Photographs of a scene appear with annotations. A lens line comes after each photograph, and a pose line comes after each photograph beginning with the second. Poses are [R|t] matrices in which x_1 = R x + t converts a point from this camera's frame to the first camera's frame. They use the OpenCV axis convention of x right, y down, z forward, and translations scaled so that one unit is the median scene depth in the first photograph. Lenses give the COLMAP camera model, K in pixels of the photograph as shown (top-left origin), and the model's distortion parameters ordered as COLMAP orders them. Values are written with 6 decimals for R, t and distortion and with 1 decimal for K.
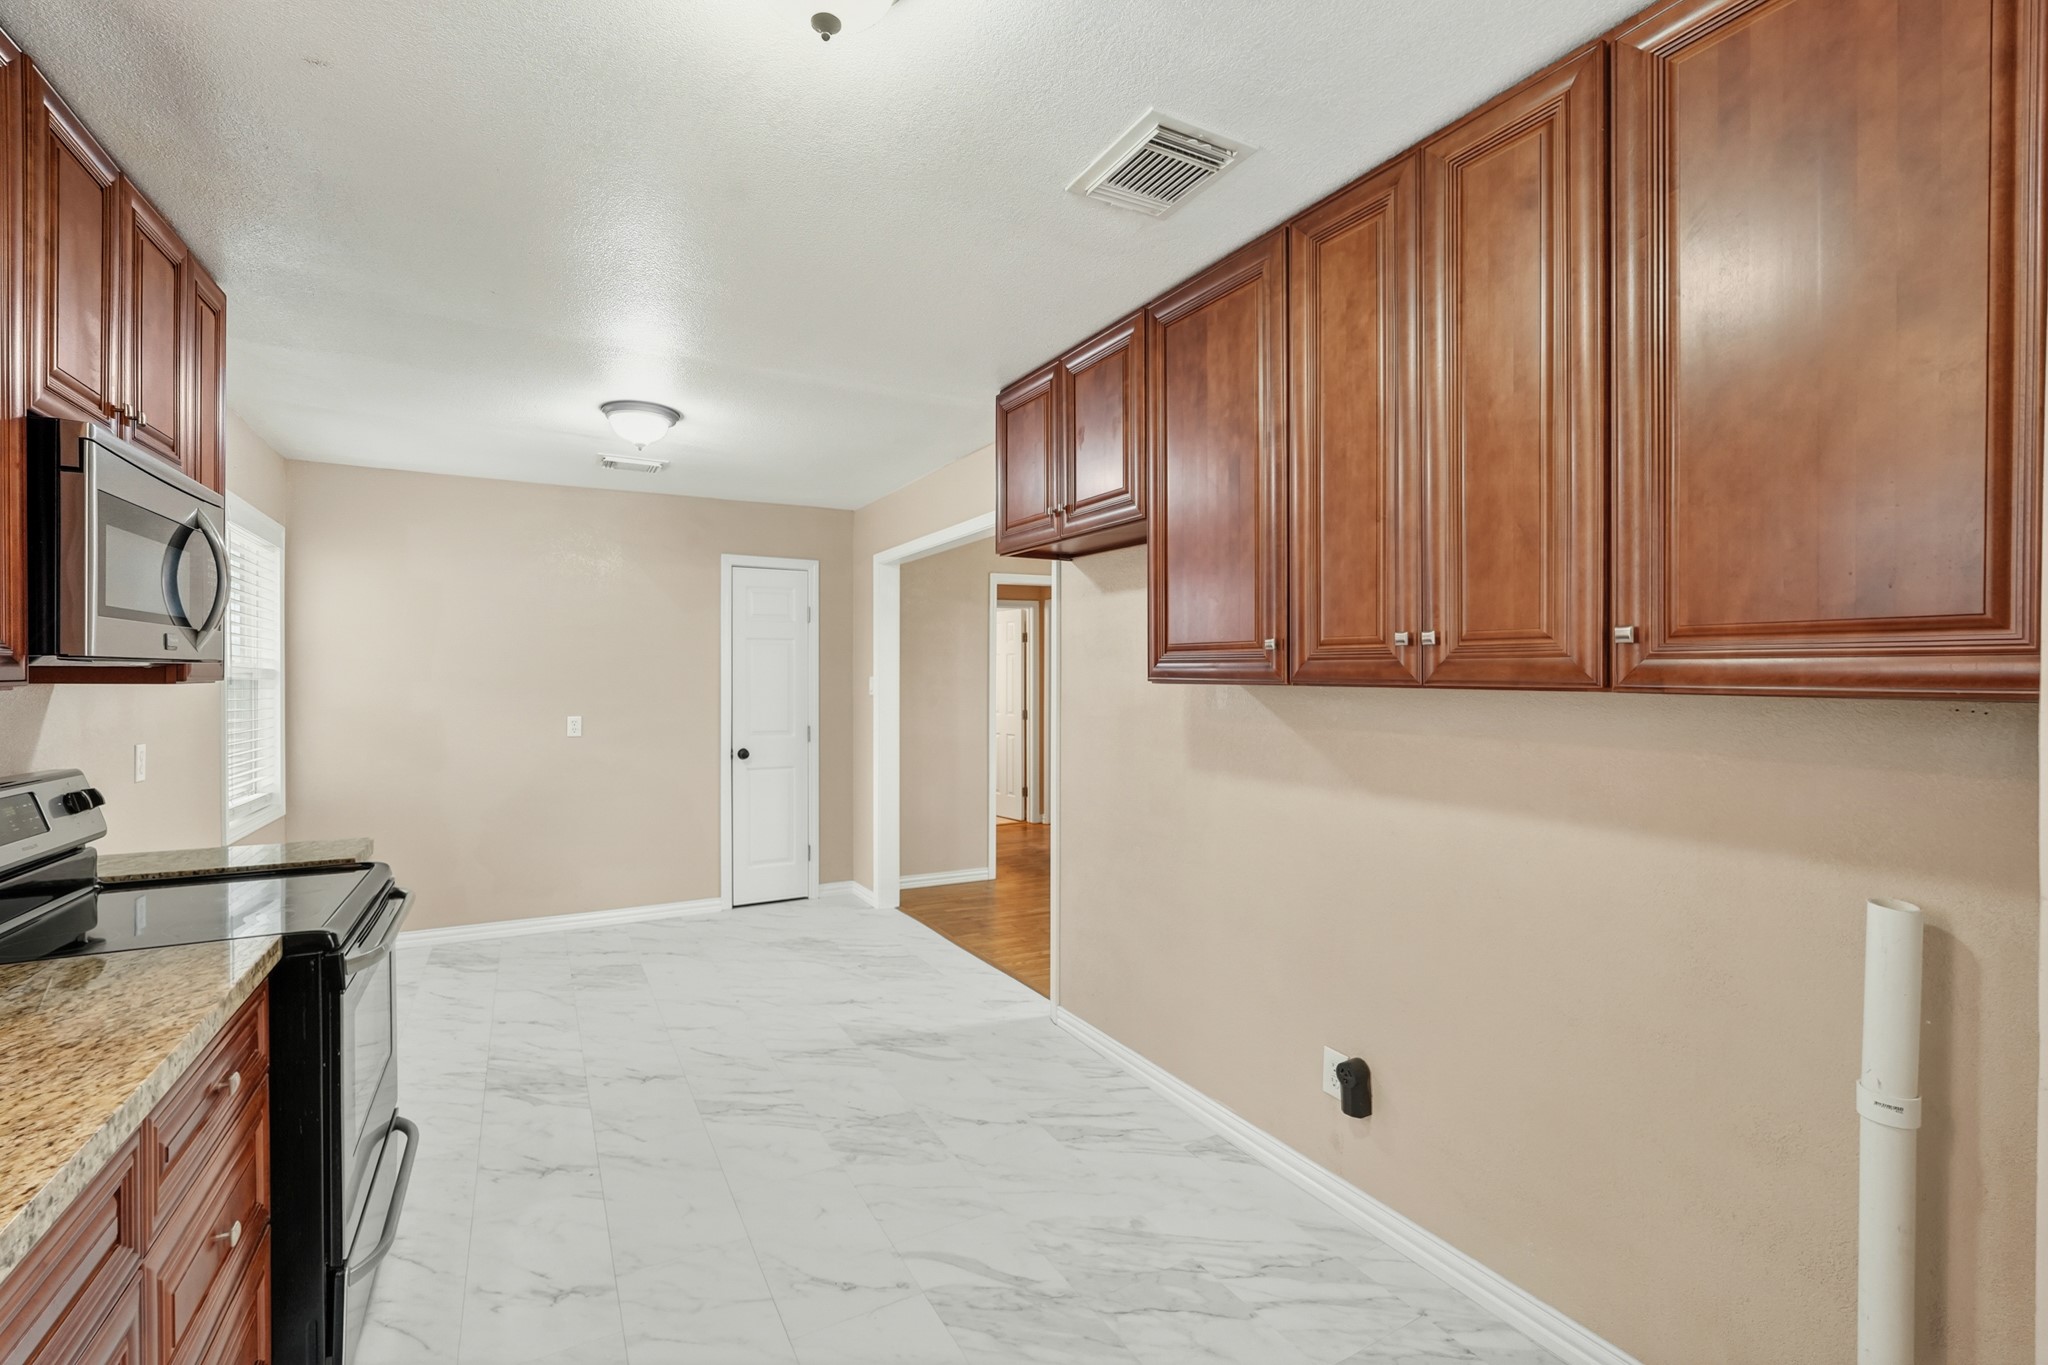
lens RADIAL K [[901.1, 0, 1026.0], [0, 901.1, 675.4], [0, 0, 1]] dist [-0.009249, 0.003137]
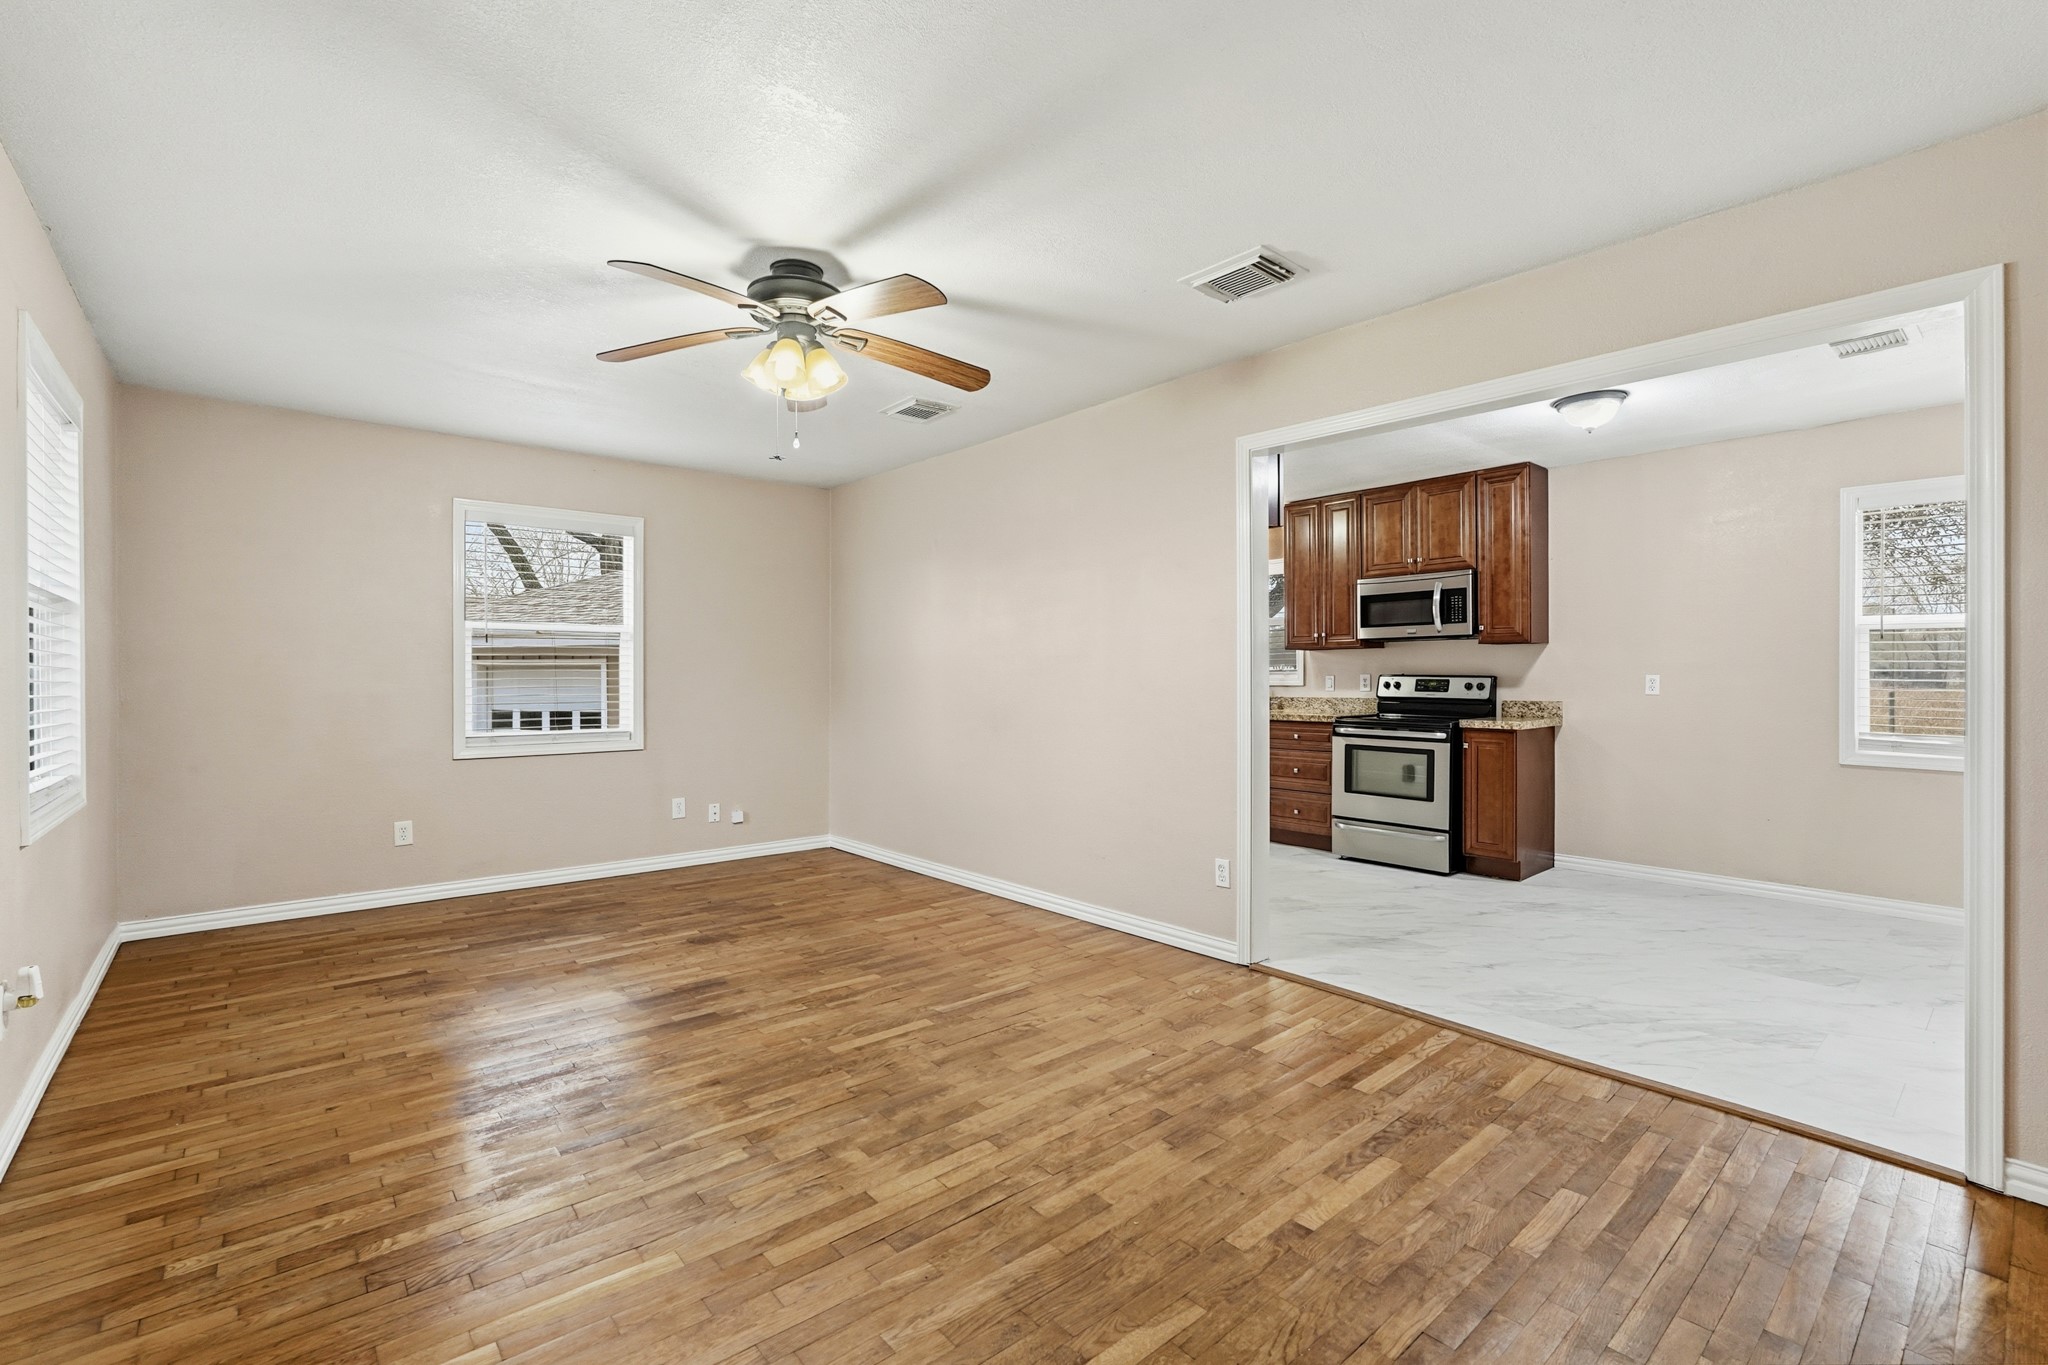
lens RADIAL K [[901.1, 0, 1024.3], [0, 901.1, 684.1], [0, 0, 1]] dist [-0.009249, 0.003137]
pose [[-0.980264, 0.001150, -0.197692, 0.618427], [-0.000234, 0.999976, 0.006979, 0.077522], [0.197695, 0.006888, -0.980239, 2.405651]]
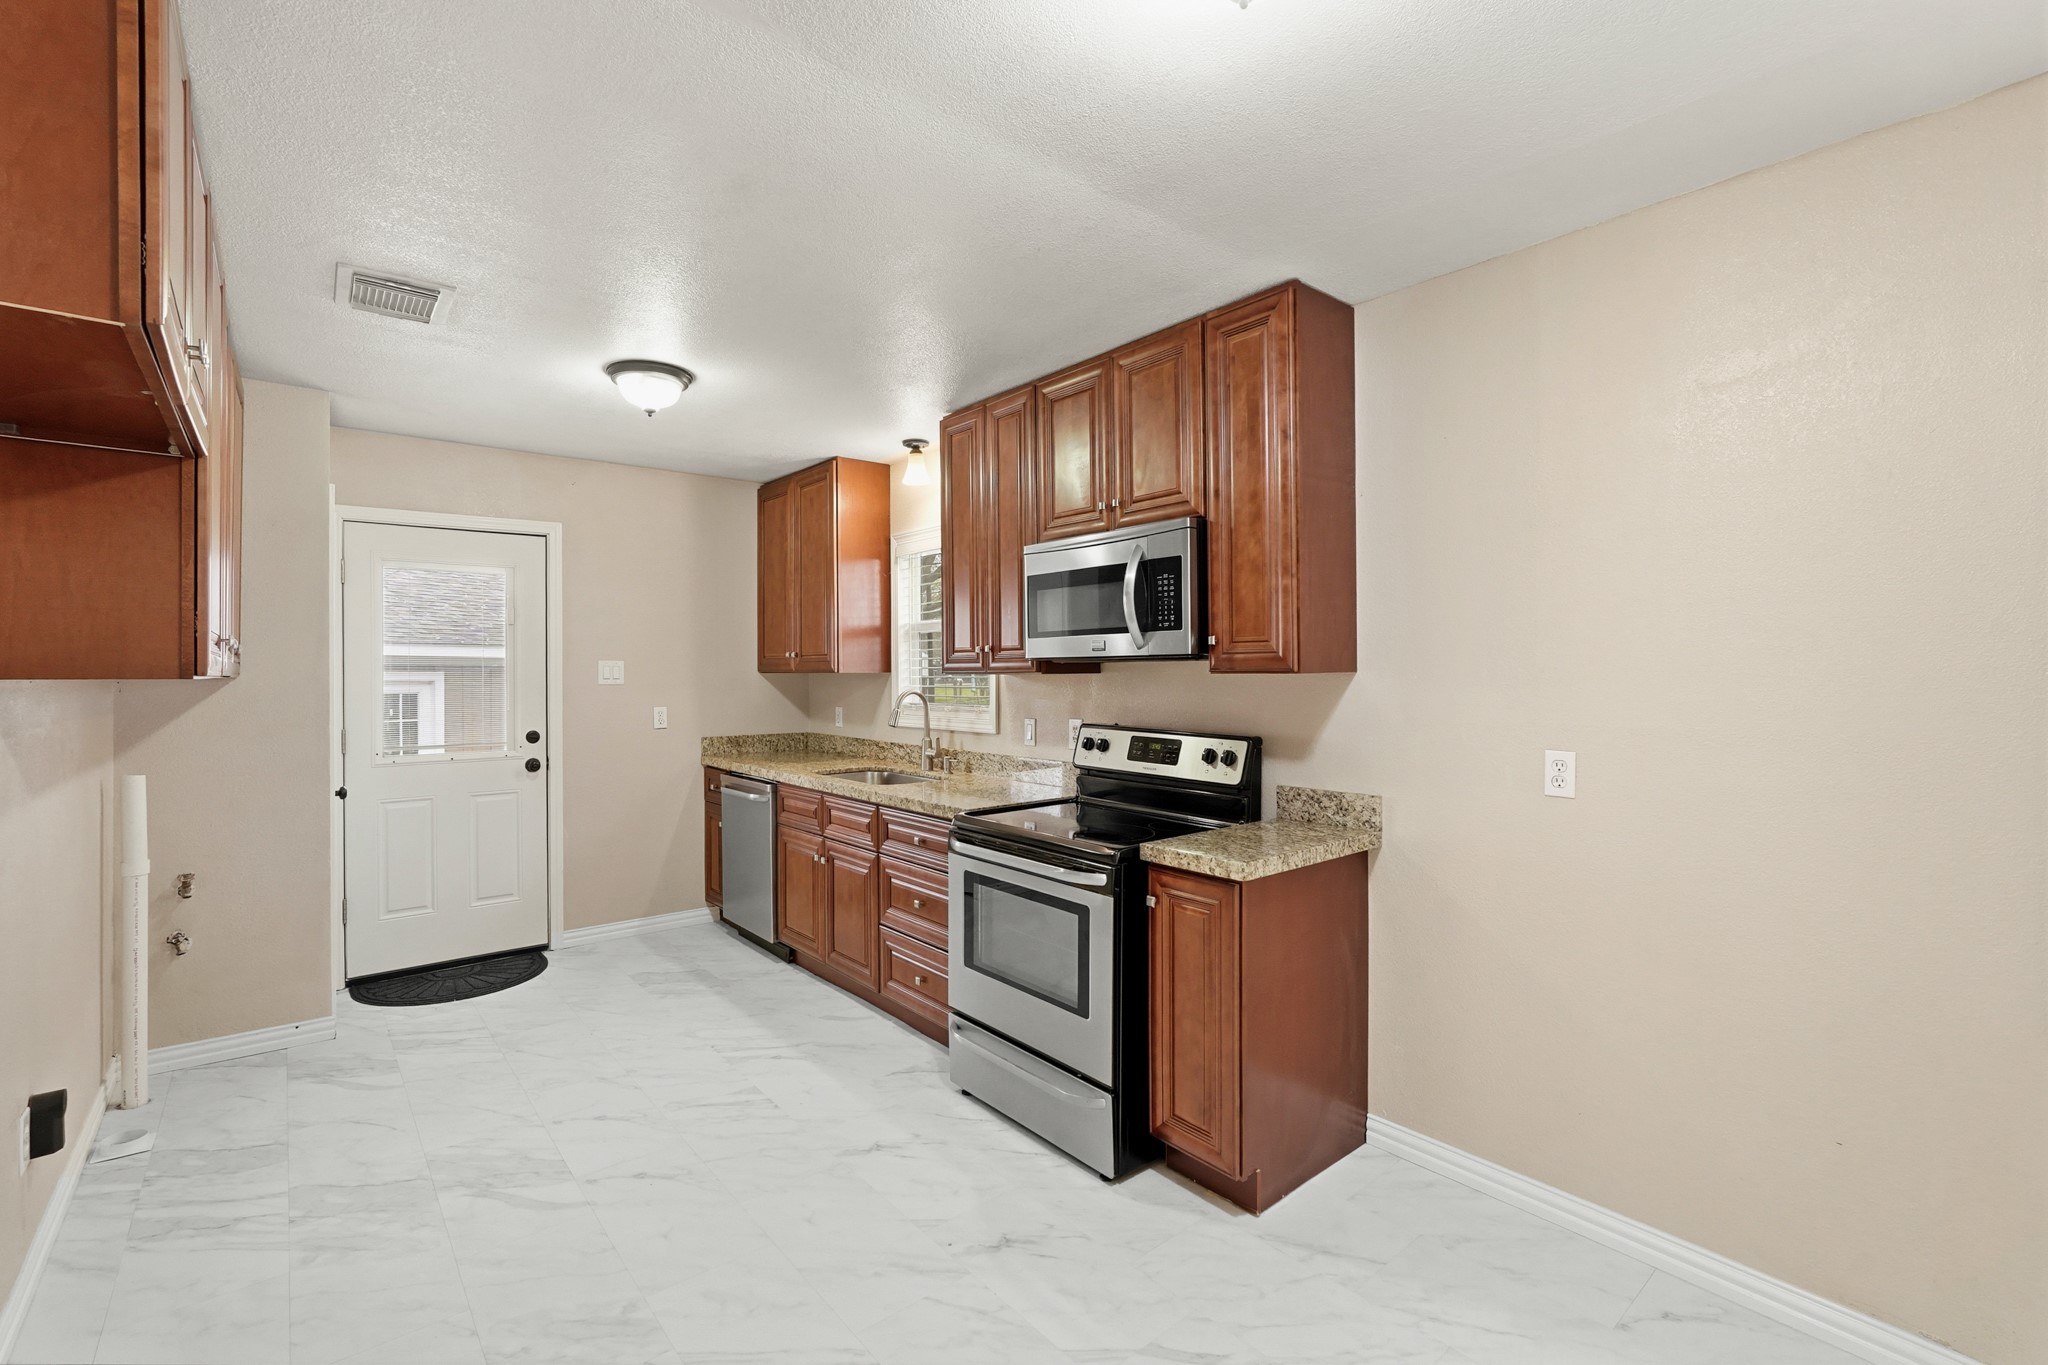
lens RADIAL K [[901.1, 0, 1021.7], [0, 901.1, 676.9], [0, 0, 1]] dist [-0.009249, 0.003137]
pose [[-0.983442, 0.002323, -0.181206, -0.341255], [0.000952, 0.999970, 0.007653, 0.002084], [0.181219, 0.007354, -0.983415, 1.599446]]
